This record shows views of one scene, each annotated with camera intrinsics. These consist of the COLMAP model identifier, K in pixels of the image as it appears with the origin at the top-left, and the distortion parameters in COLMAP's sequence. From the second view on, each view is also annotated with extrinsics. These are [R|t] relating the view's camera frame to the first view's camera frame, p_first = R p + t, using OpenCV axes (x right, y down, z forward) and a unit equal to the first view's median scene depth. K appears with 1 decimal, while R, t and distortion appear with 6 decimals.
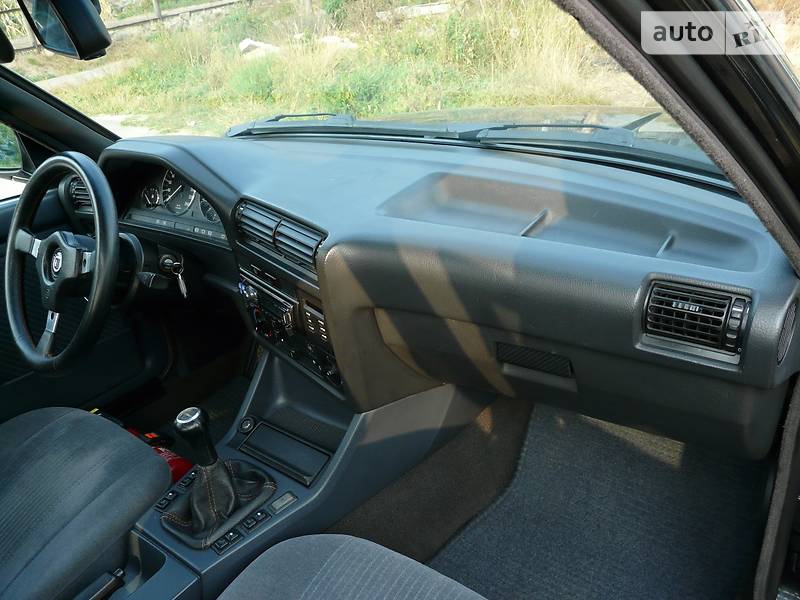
lens RADIAL K [[668.0, 0, 403.6], [0, 668.0, 299.7], [0, 0, 1]] dist [-0.084253, 0.100703]
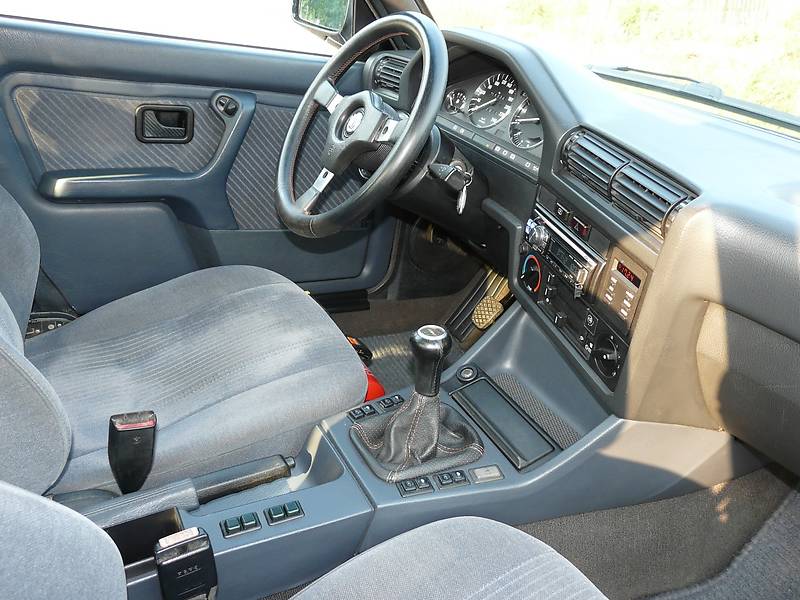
lens RADIAL K [[668.0, 0, 399.1], [0, 668.0, 302.9], [0, 0, 1]] dist [-0.084253, 0.100703]
pose [[0.884281, 0.401516, -0.238397, -0.158076], [-0.399085, 0.914909, 0.060602, 0.095199], [0.242444, 0.041551, 0.969275, 0.139416]]
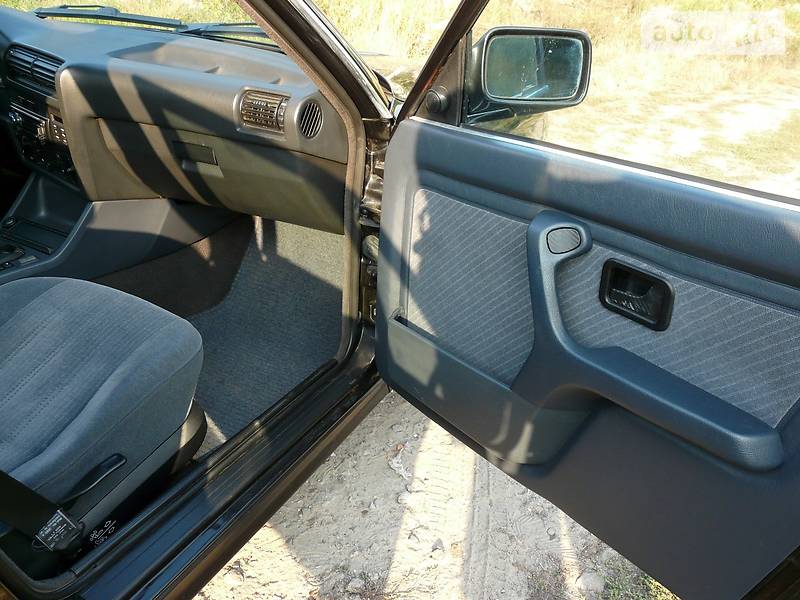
lens RADIAL K [[668.0, 0, 395.7], [0, 668.0, 302.2], [0, 0, 1]] dist [-0.084253, 0.100703]
pose [[0.976240, 0.064739, 0.206794, 0.281532], [-0.069638, 0.997436, 0.016490, 0.299280], [-0.205197, -0.030499, 0.978245, -0.497077]]
